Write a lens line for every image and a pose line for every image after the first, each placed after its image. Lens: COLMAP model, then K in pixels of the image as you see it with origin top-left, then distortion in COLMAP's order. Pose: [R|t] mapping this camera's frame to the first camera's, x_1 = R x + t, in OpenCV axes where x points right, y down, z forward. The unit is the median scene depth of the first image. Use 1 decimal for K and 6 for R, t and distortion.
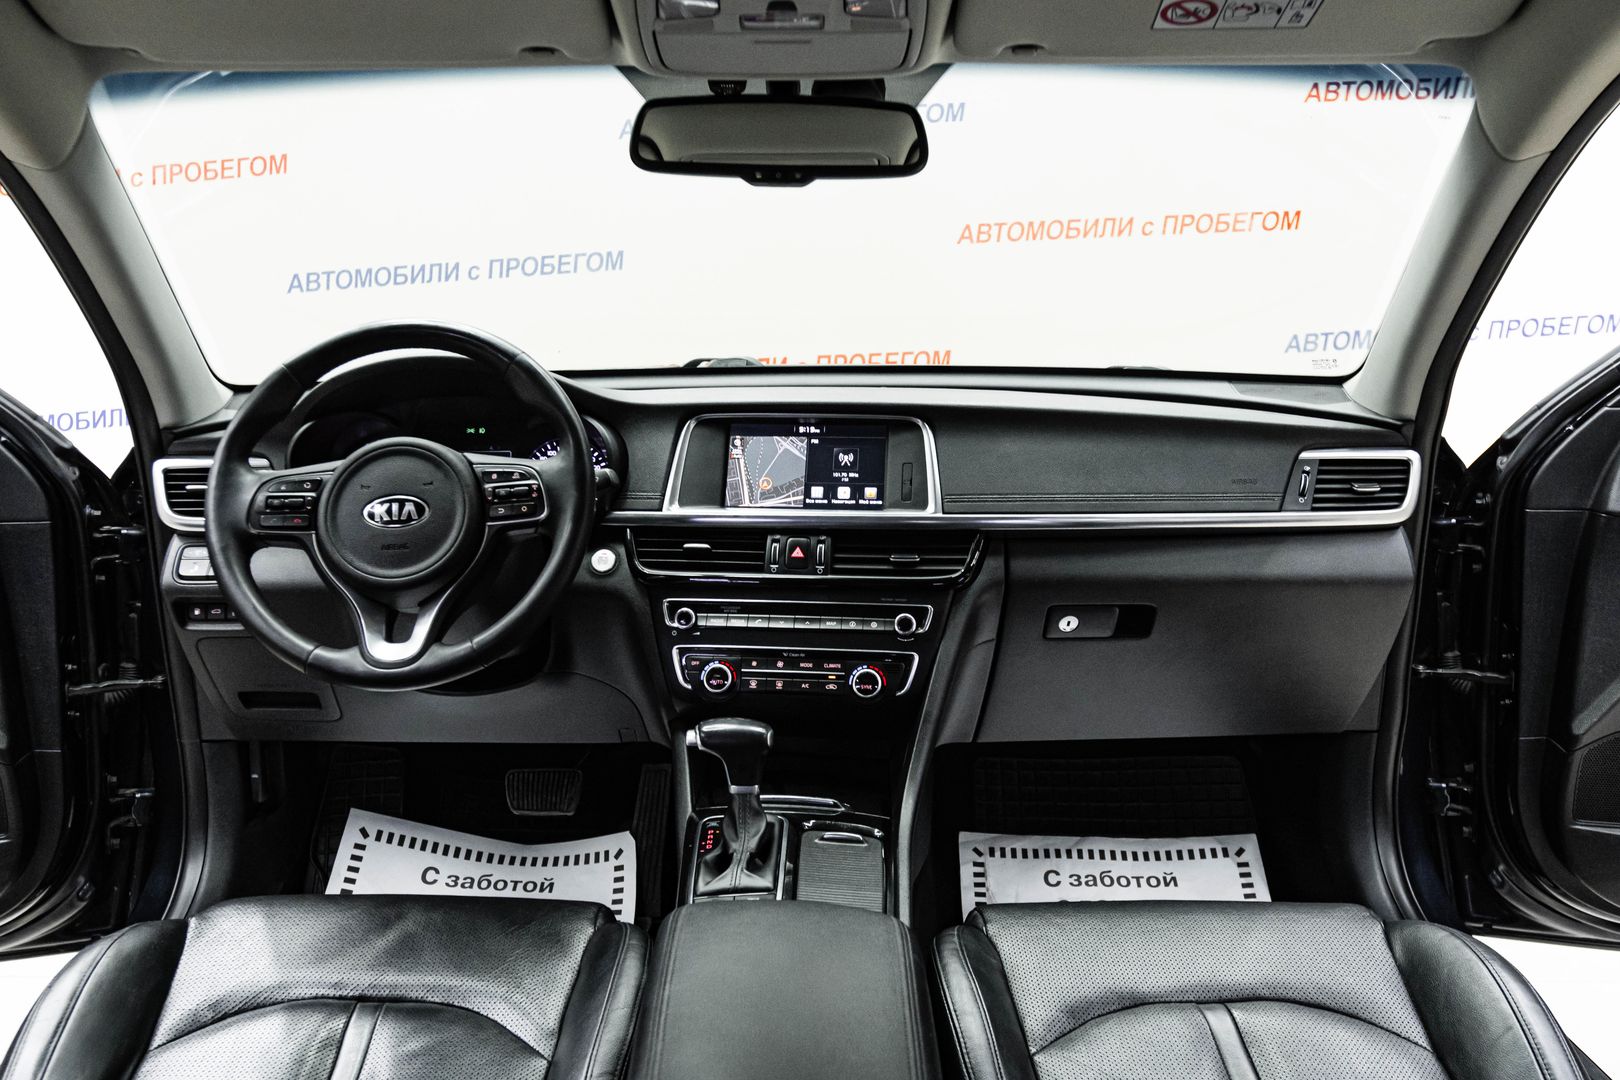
lens RADIAL K [[1350.5, 0, 797.2], [0, 1350.5, 538.9], [0, 0, 1]] dist [0.009404, 0.003478]
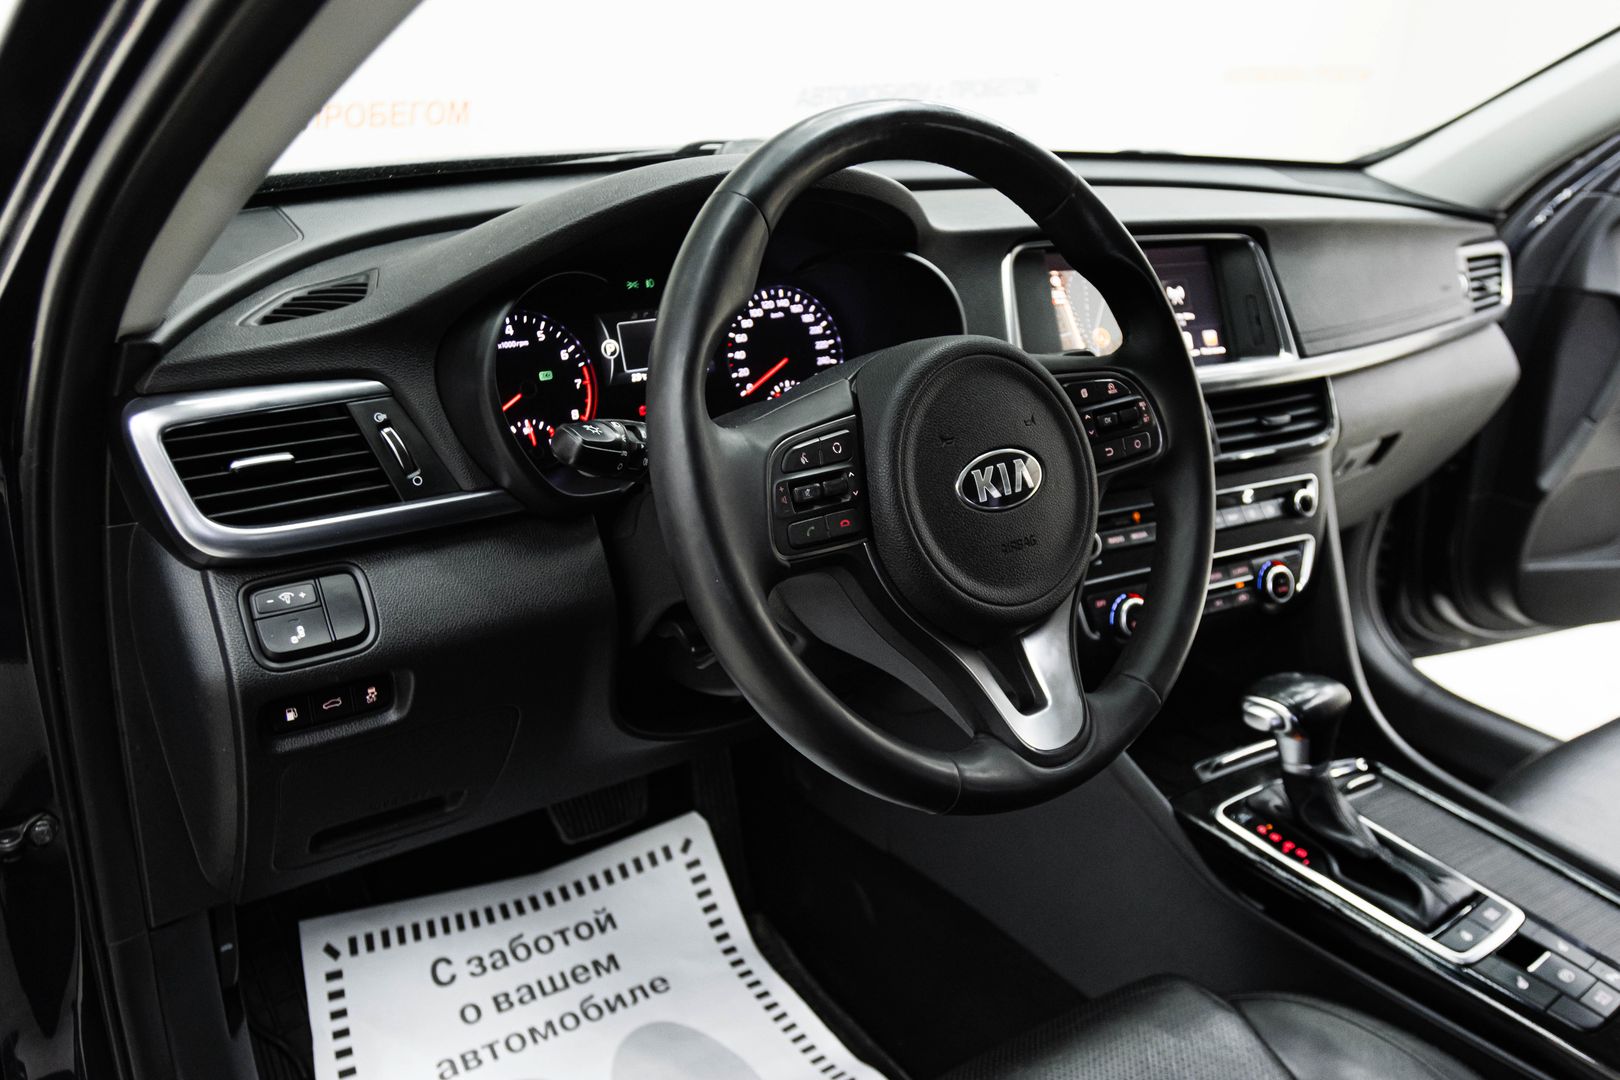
lens RADIAL K [[1270.1, 0, 814.0], [0, 1270.1, 527.4], [0, 0, 1]] dist [0.017147, 0.006486]
pose [[0.790691, -0.181593, 0.584664, -0.555481], [0.064416, 0.974373, 0.215519, -0.097628], [-0.608817, -0.132748, 0.782125, 0.546327]]
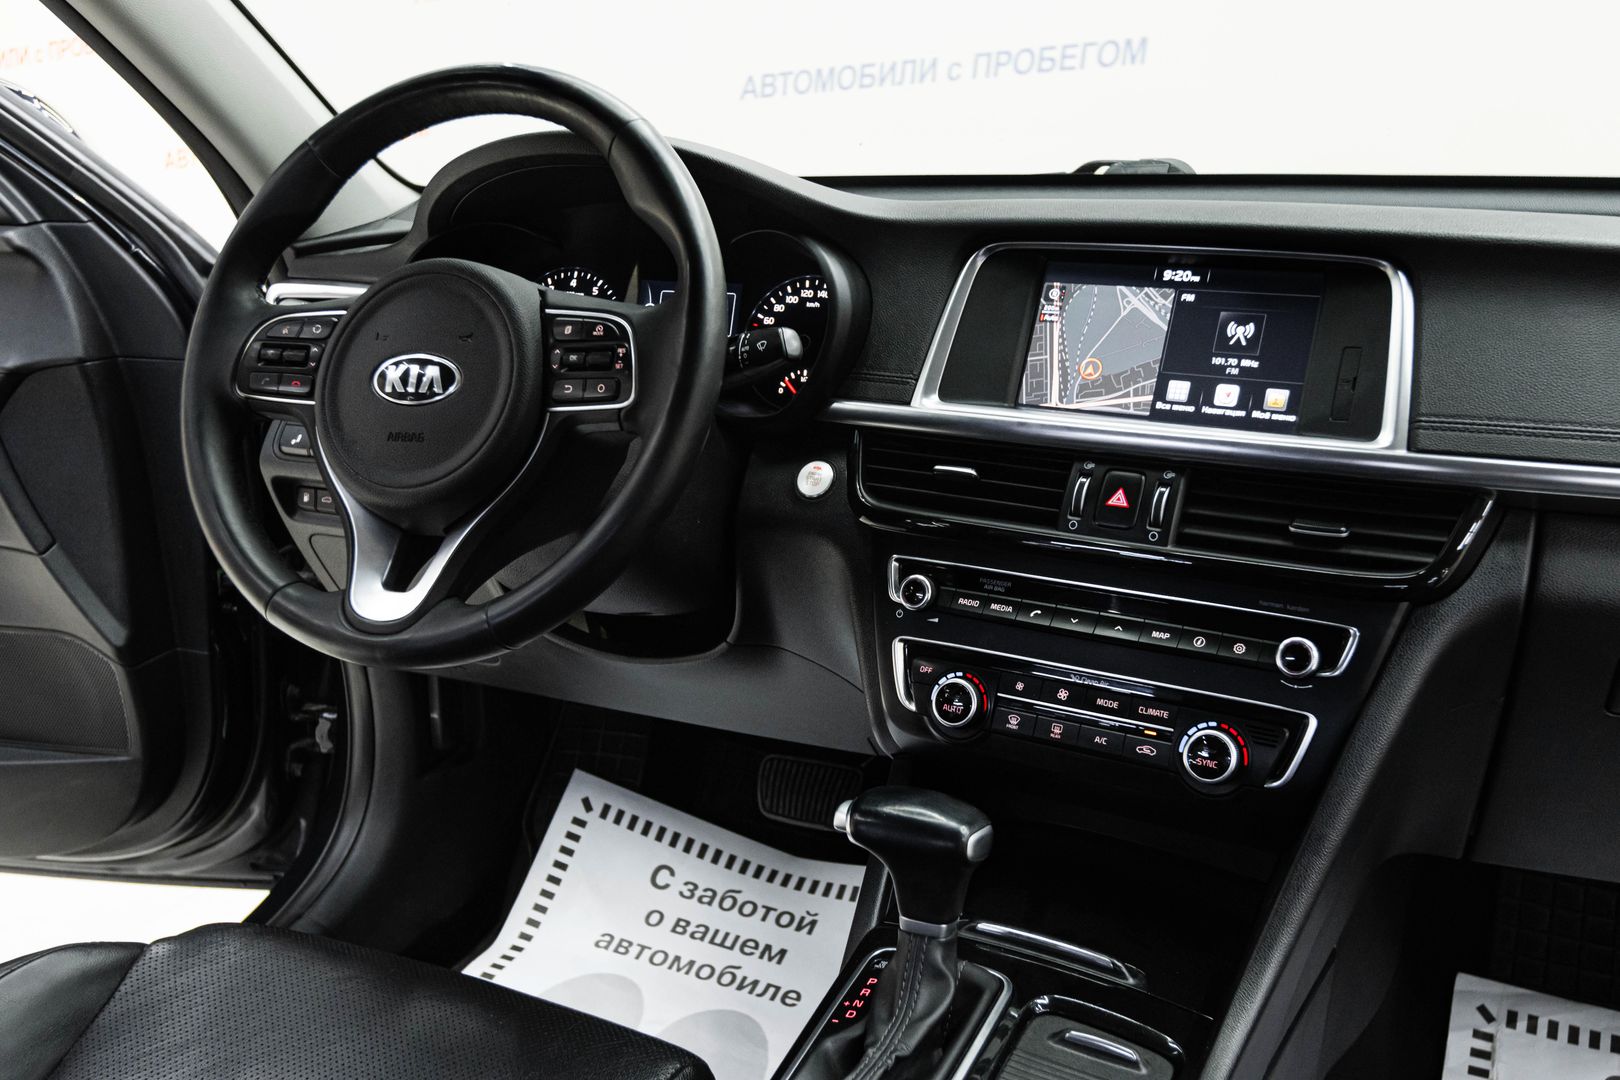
lens RADIAL K [[1497.1, 0, 814.5], [0, 1497.1, 547.8], [0, 0, 1]] dist [0.010642, 0.000000]
pose [[0.917595, 0.108259, -0.382492, 0.117567], [-0.072260, 0.991597, 0.107305, -0.025532], [0.390894, -0.070824, 0.917707, 0.371812]]
